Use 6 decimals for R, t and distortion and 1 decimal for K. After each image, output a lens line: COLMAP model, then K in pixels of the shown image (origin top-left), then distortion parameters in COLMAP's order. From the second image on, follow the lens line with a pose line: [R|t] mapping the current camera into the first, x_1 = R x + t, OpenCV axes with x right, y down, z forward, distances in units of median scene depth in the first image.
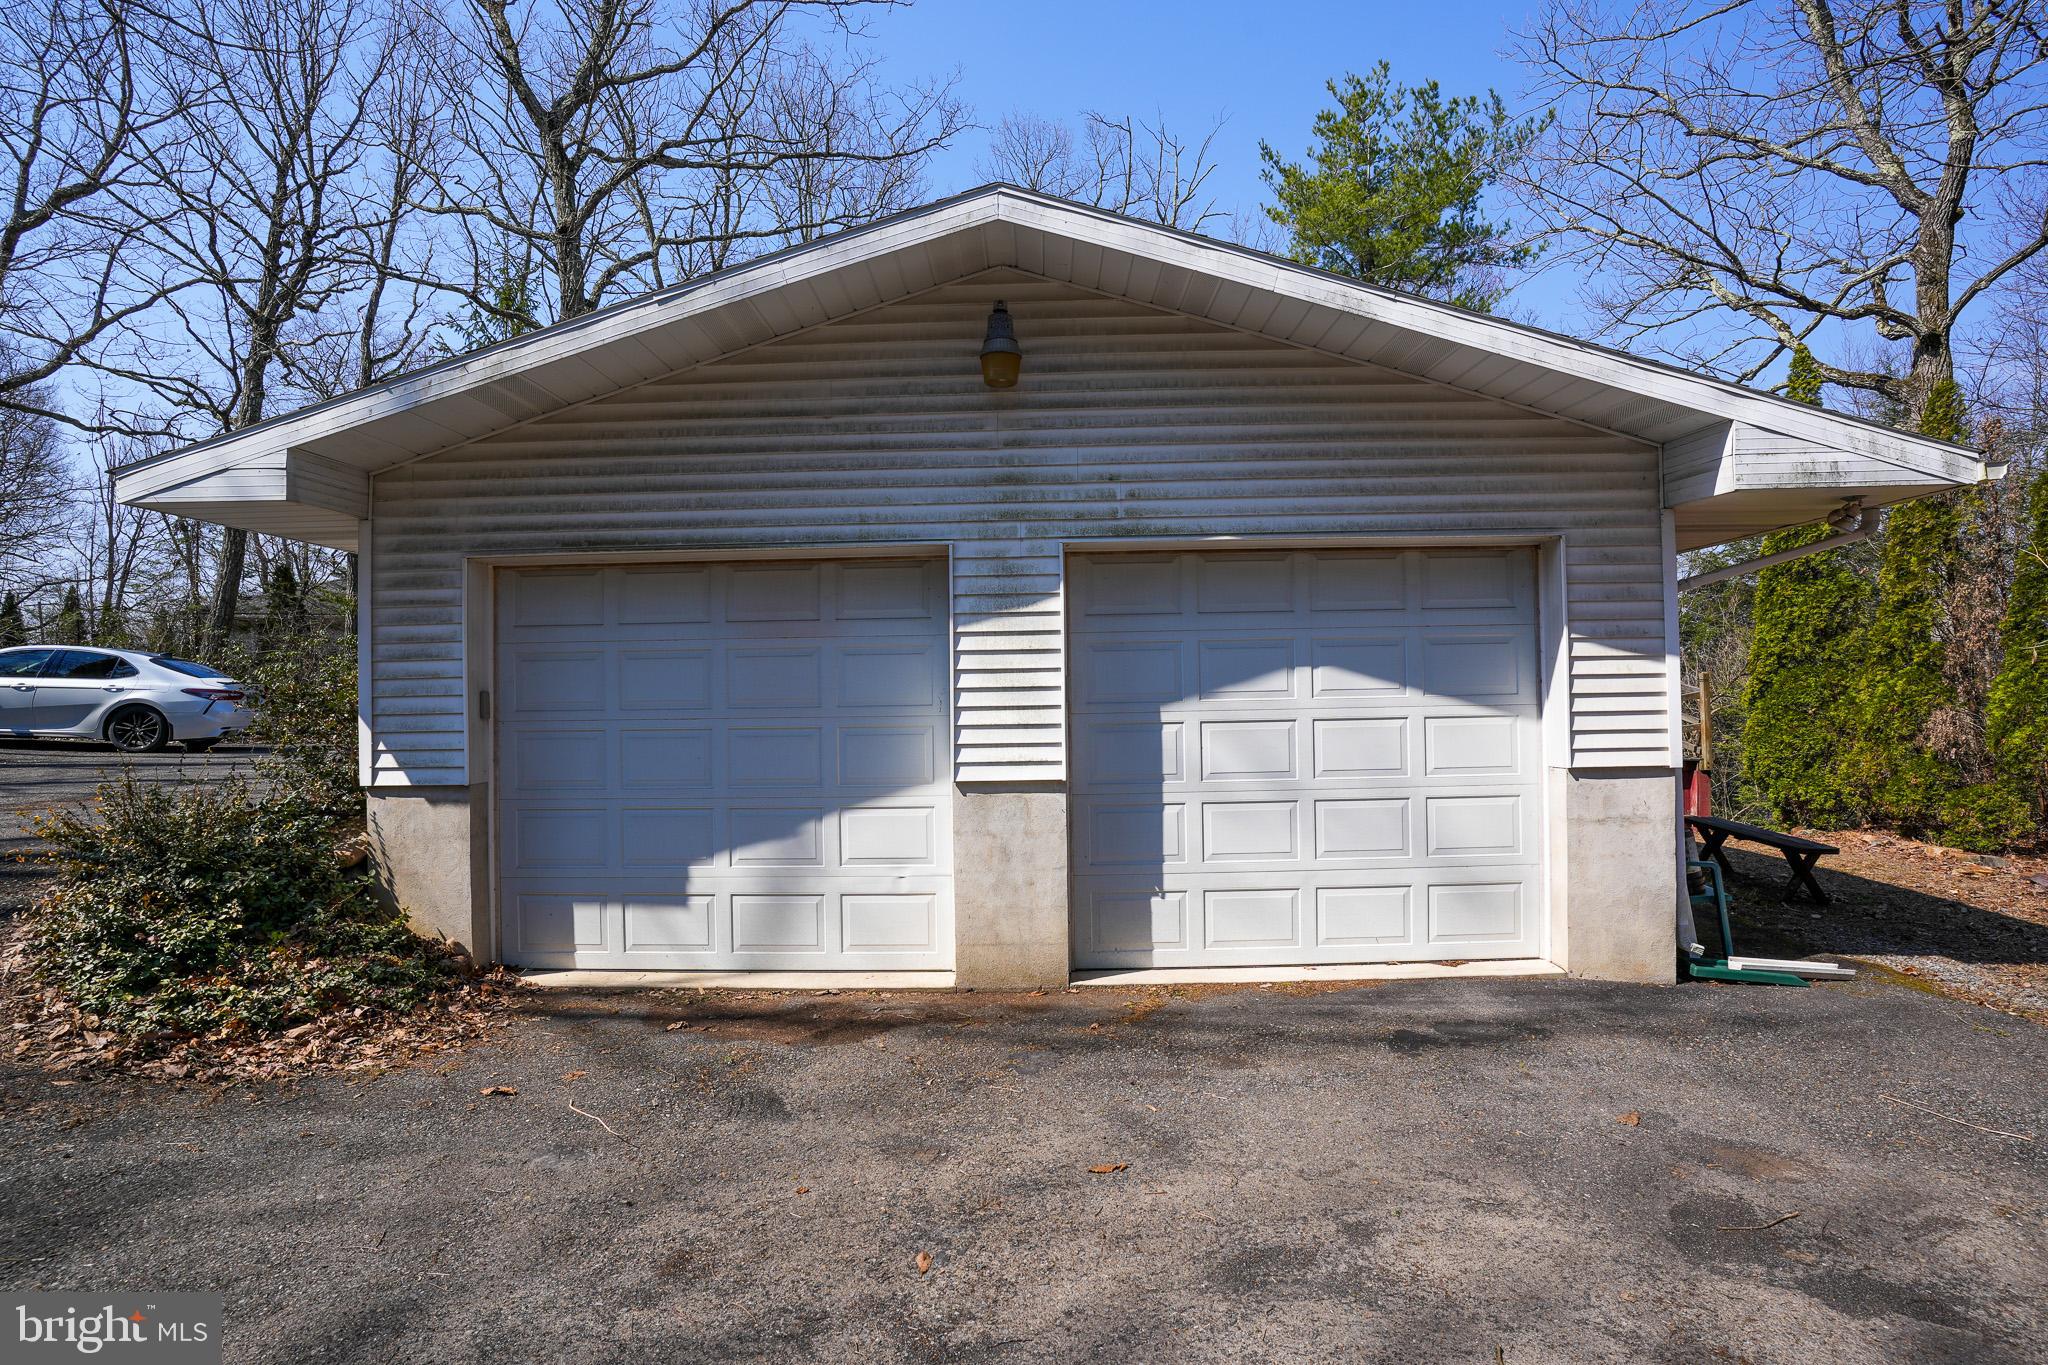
lens RADIAL K [[999.4, 0, 1028.9], [0, 999.4, 684.3], [0, 0, 1]] dist [-0.077666, 0.034589]
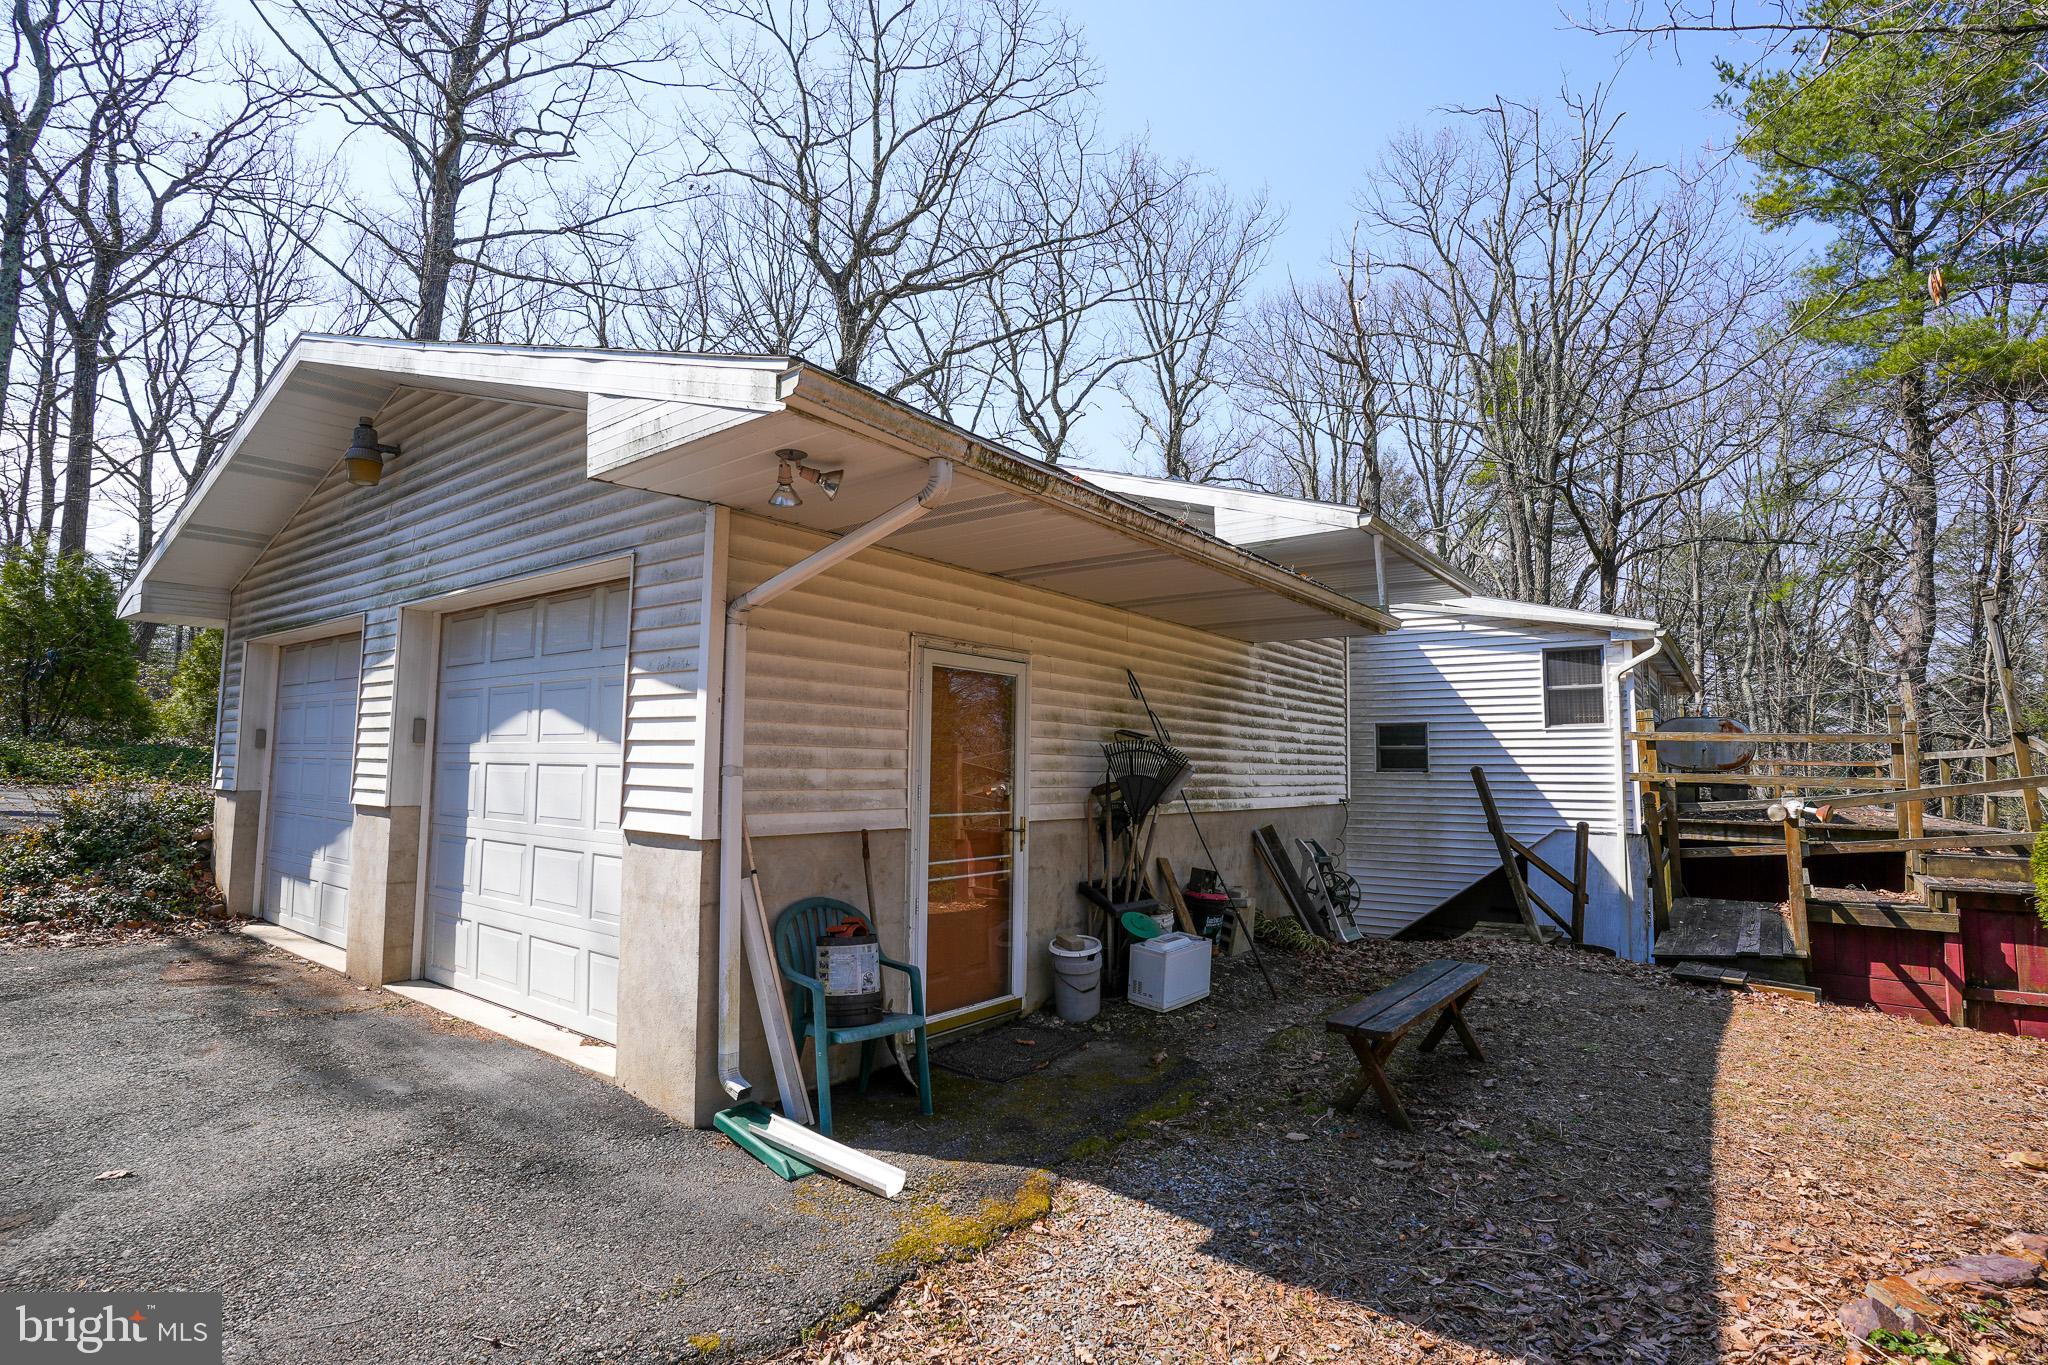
lens RADIAL K [[999.4, 0, 1019.2], [0, 999.4, 685.1], [0, 0, 1]] dist [-0.077666, 0.034589]
pose [[0.806255, -0.020633, -0.591208, 1.320190], [-0.020518, 0.997815, -0.062806, 0.008492], [0.591212, 0.062768, 0.804070, 0.510586]]
